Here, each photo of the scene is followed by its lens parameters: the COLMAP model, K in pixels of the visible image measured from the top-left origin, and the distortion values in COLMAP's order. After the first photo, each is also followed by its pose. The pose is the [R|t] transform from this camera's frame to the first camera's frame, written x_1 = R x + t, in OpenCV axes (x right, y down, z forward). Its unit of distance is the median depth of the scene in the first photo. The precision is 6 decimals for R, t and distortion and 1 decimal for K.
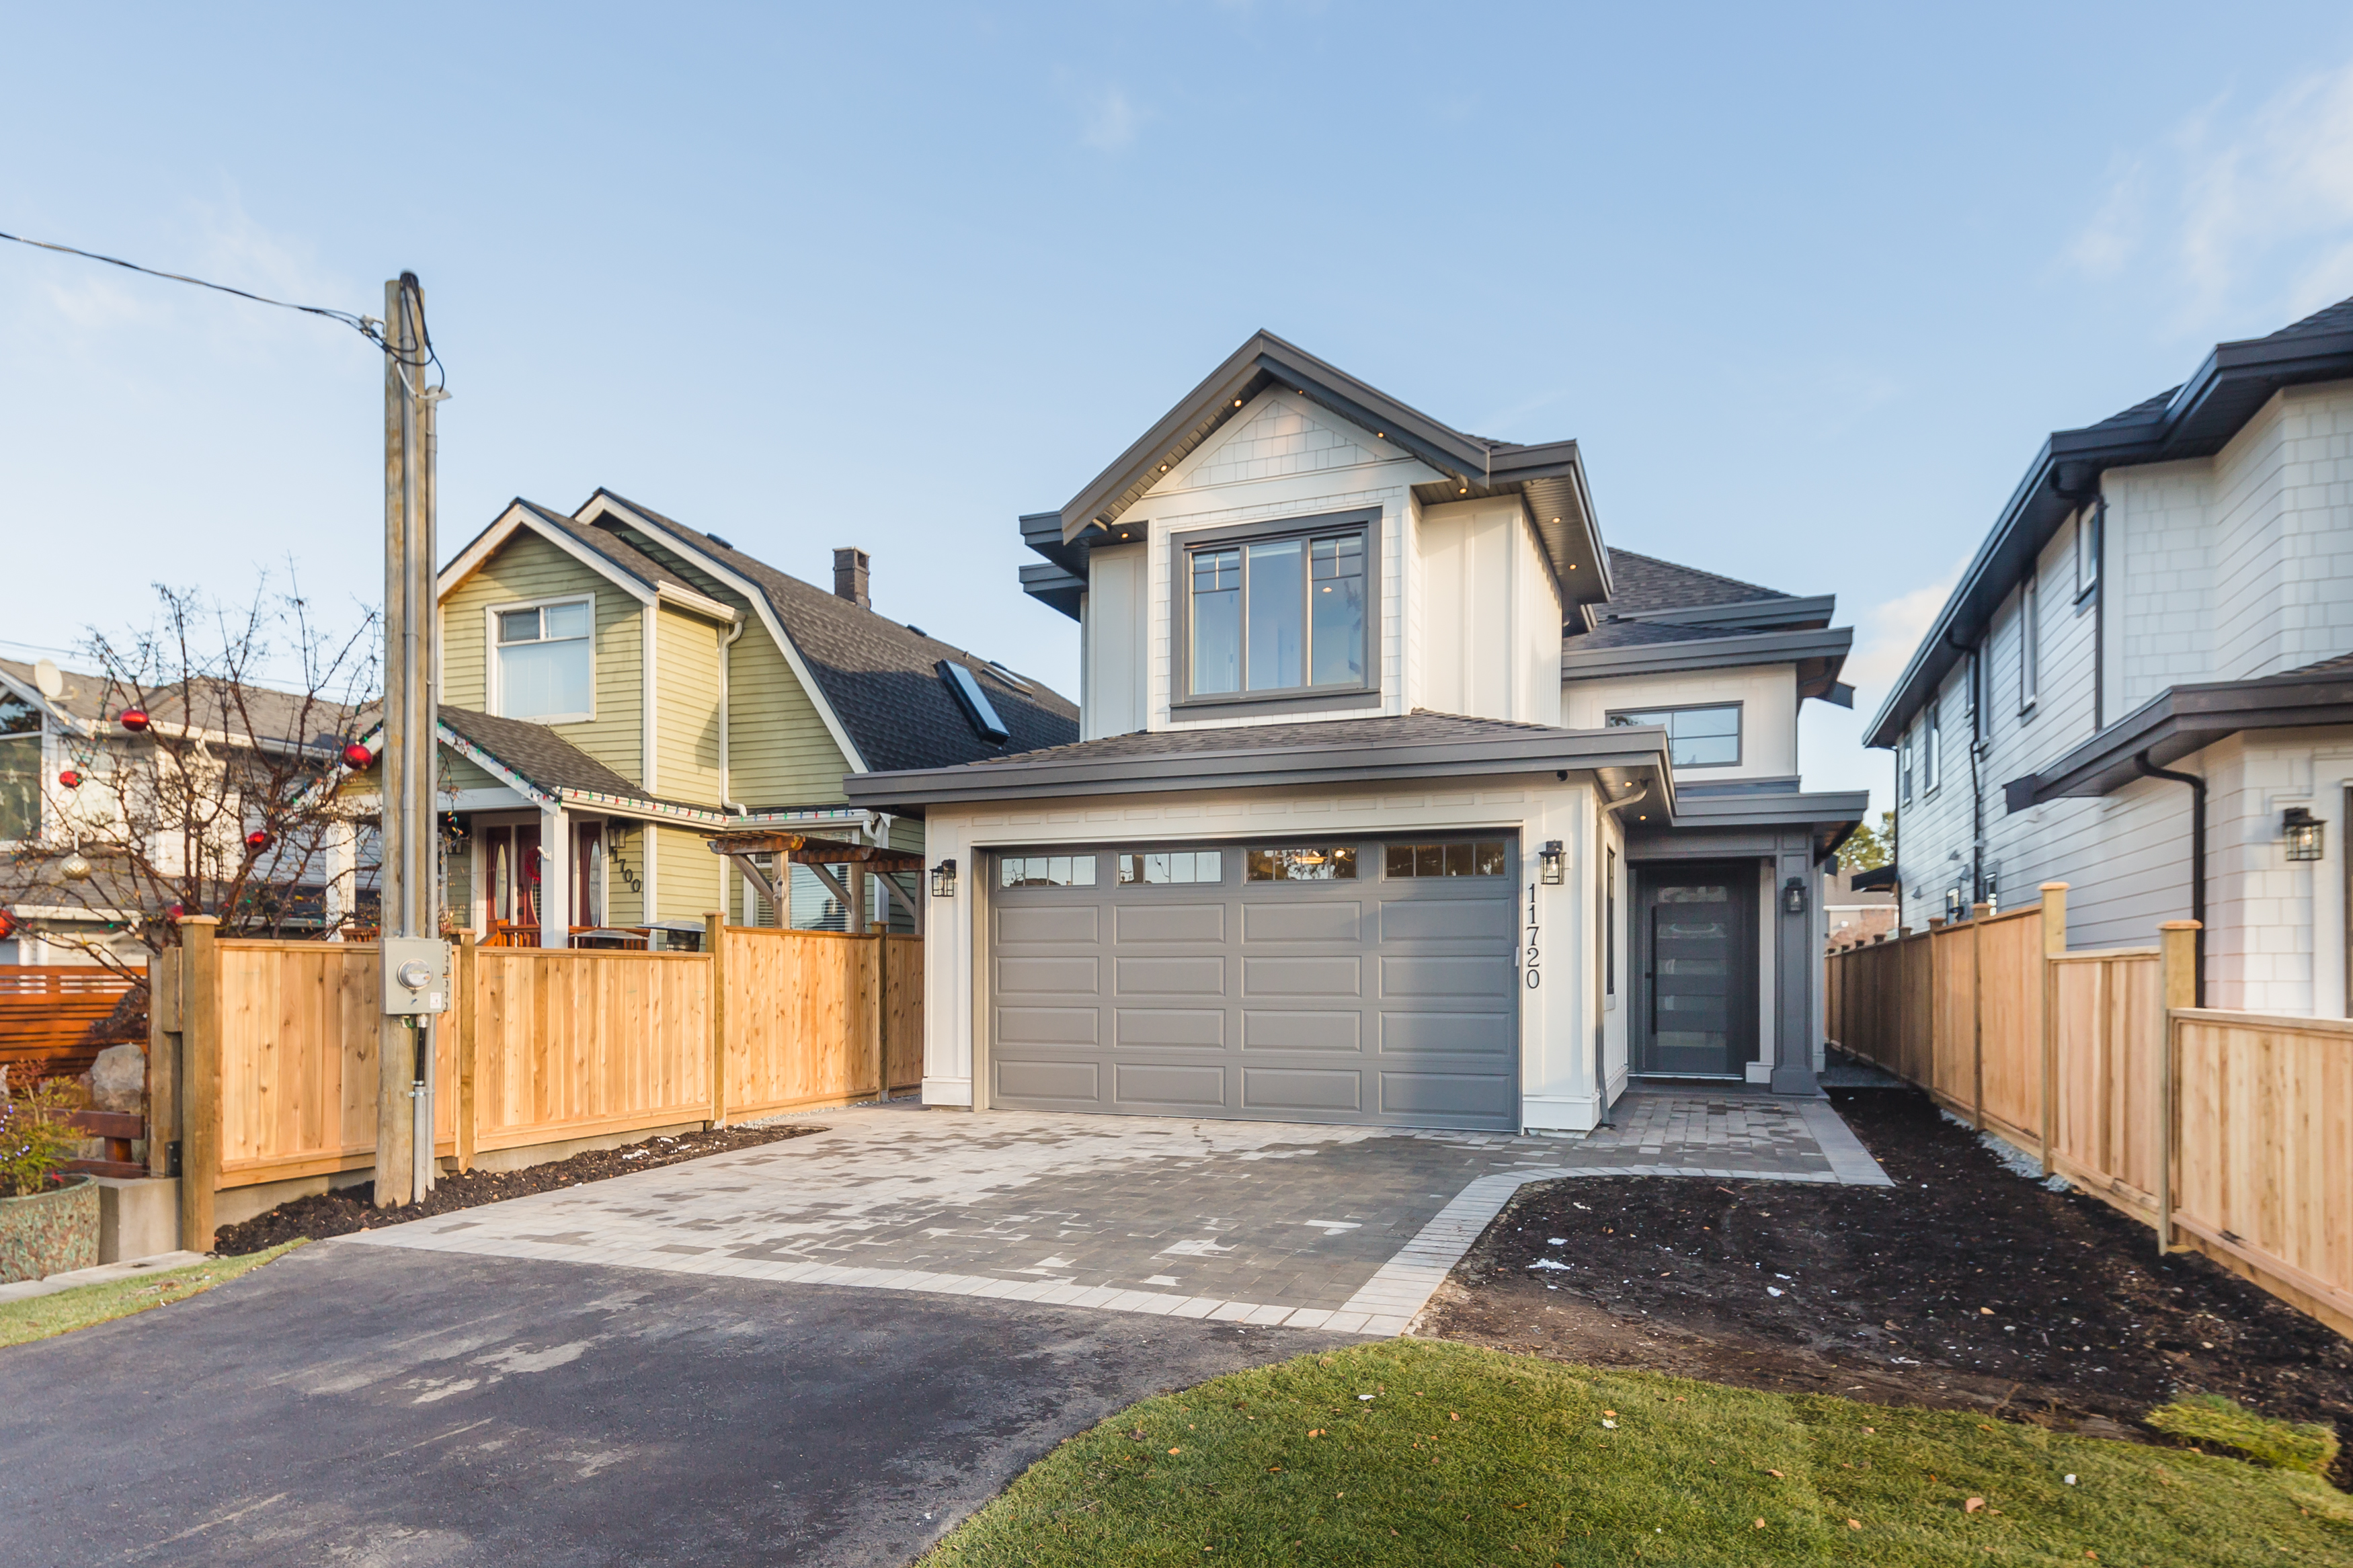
lens RADIAL K [[1290.6, 0, 1176.5], [0, 1290.6, 939.3], [0, 0, 1]] dist [0.024948, -0.000516]
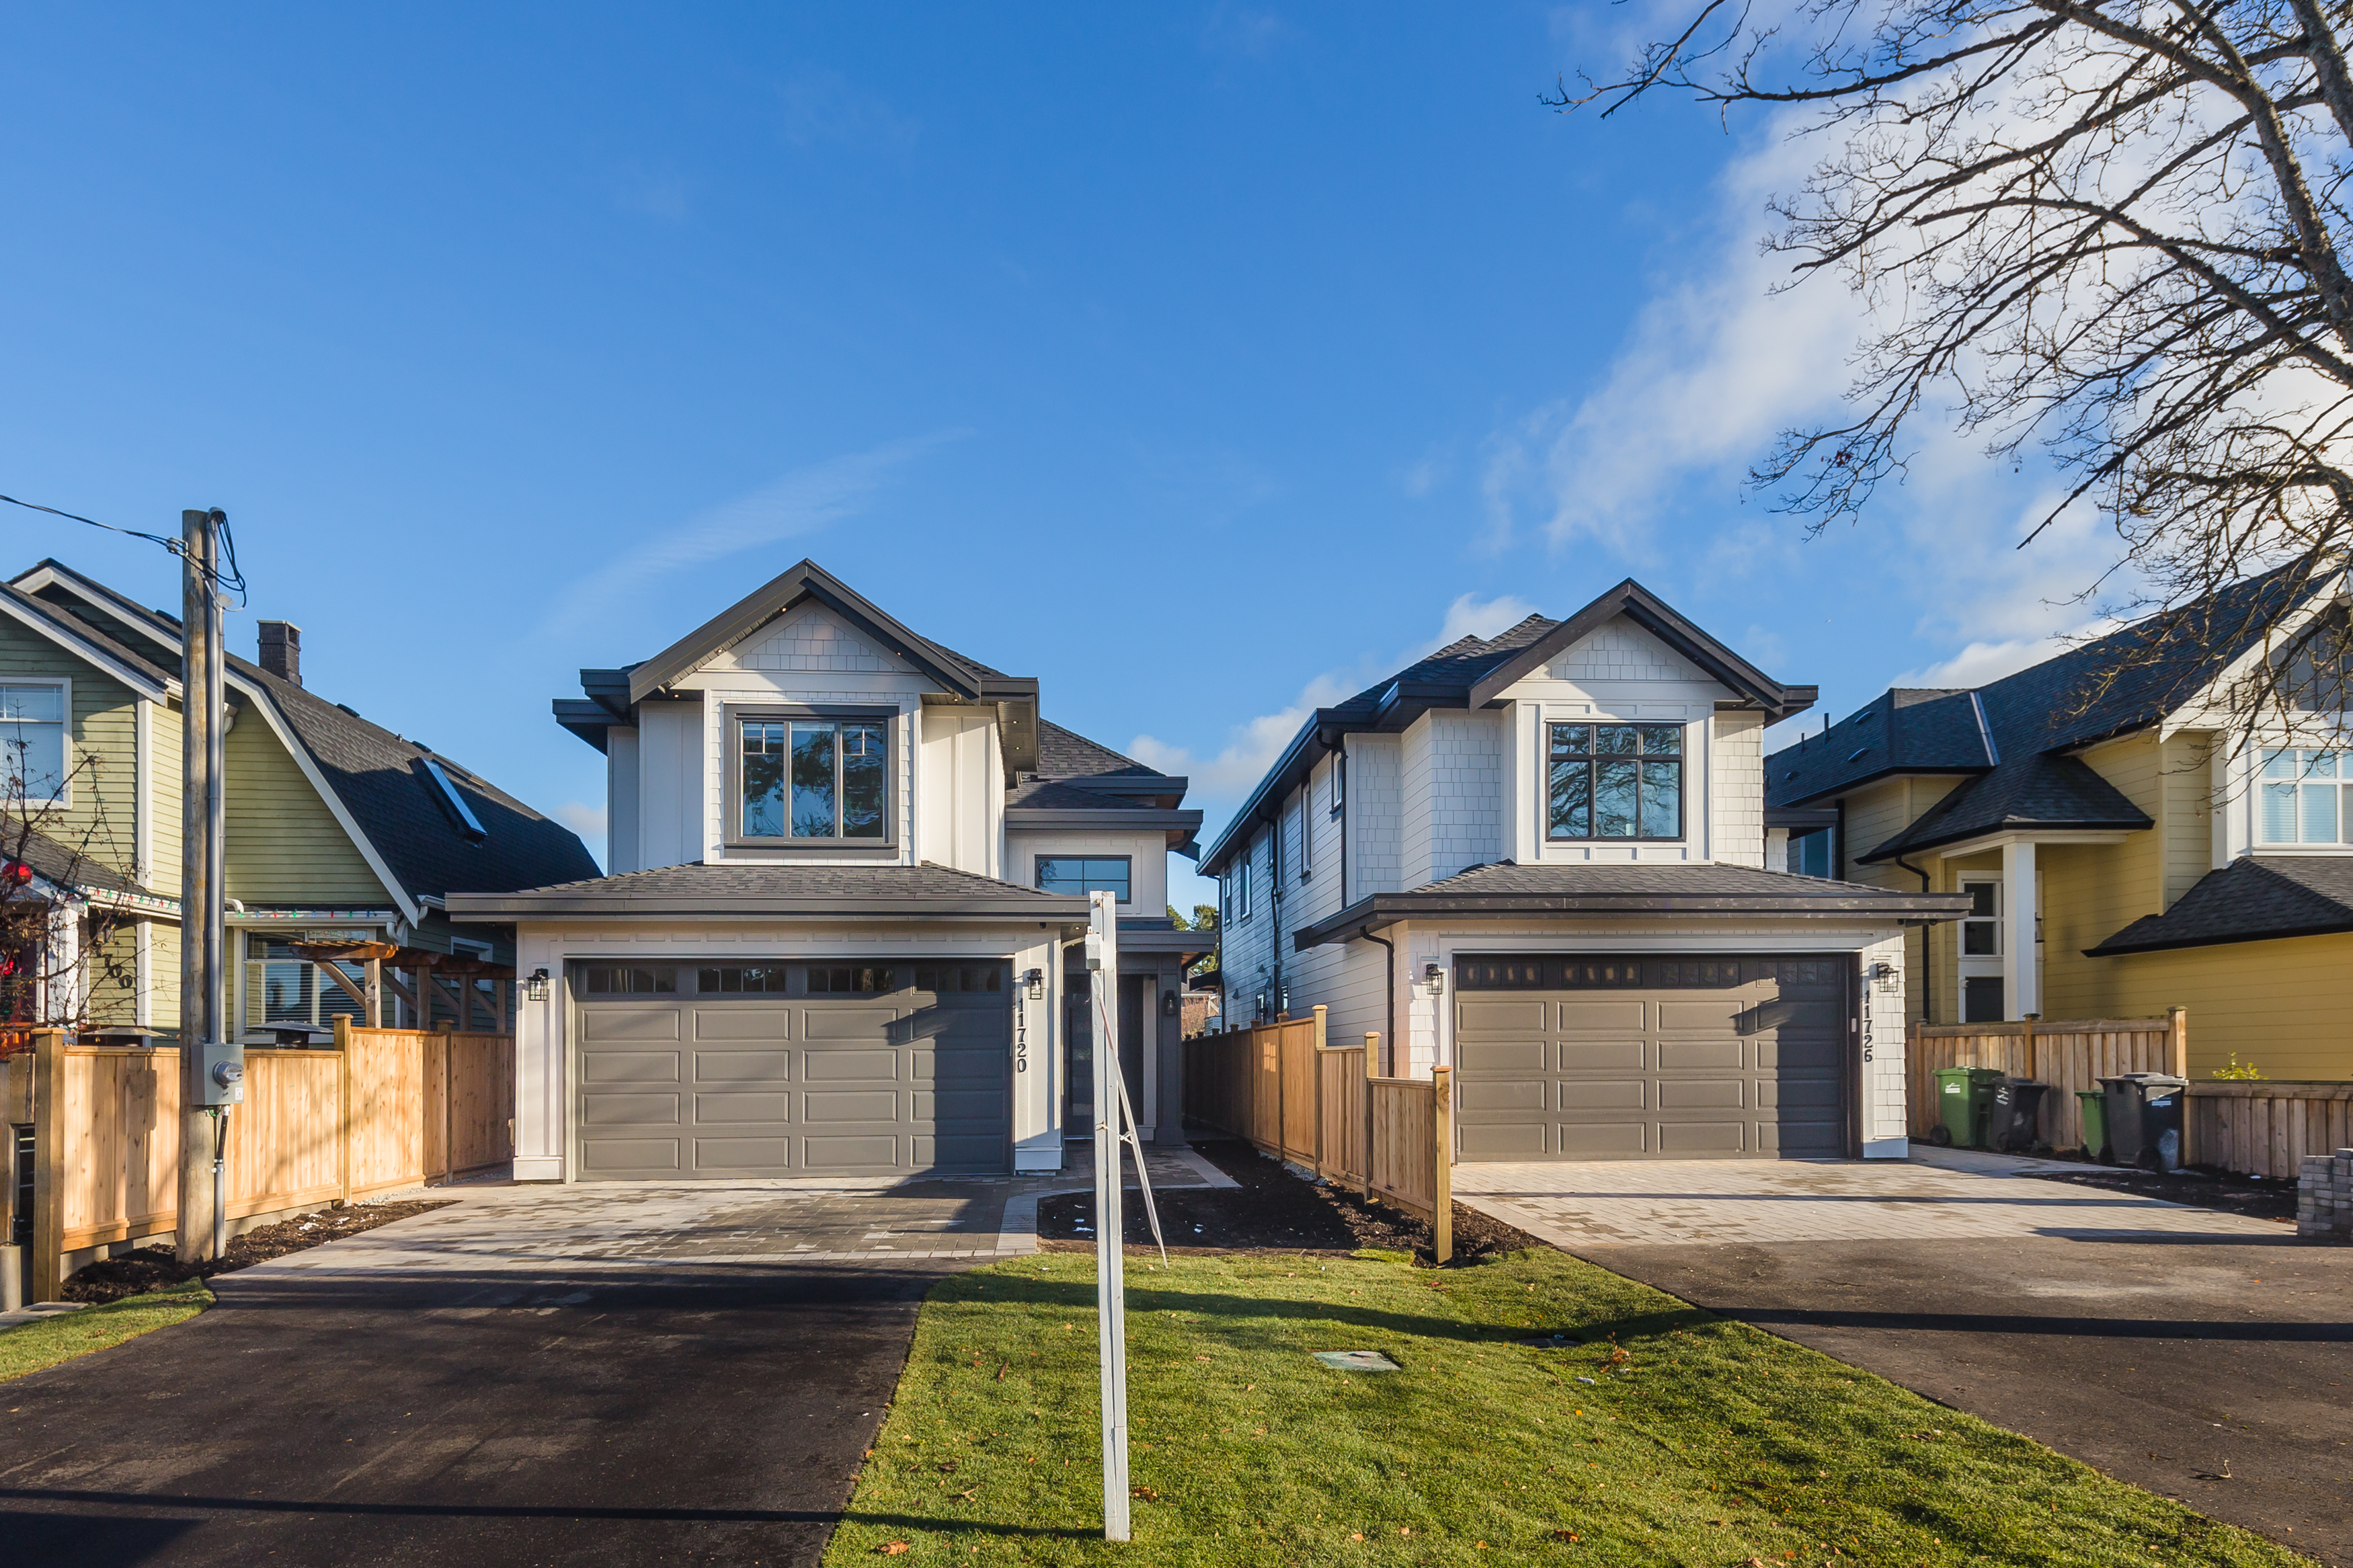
lens RADIAL K [[1290.6, 0, 1176.5], [0, 1290.6, 939.3], [0, 0, 1]] dist [0.024948, -0.000516]
pose [[0.887615, 0.034242, 0.459312, -0.177293], [-0.004179, 0.997790, -0.066310, -0.010941], [-0.460568, 0.056938, 0.885796, -0.268421]]
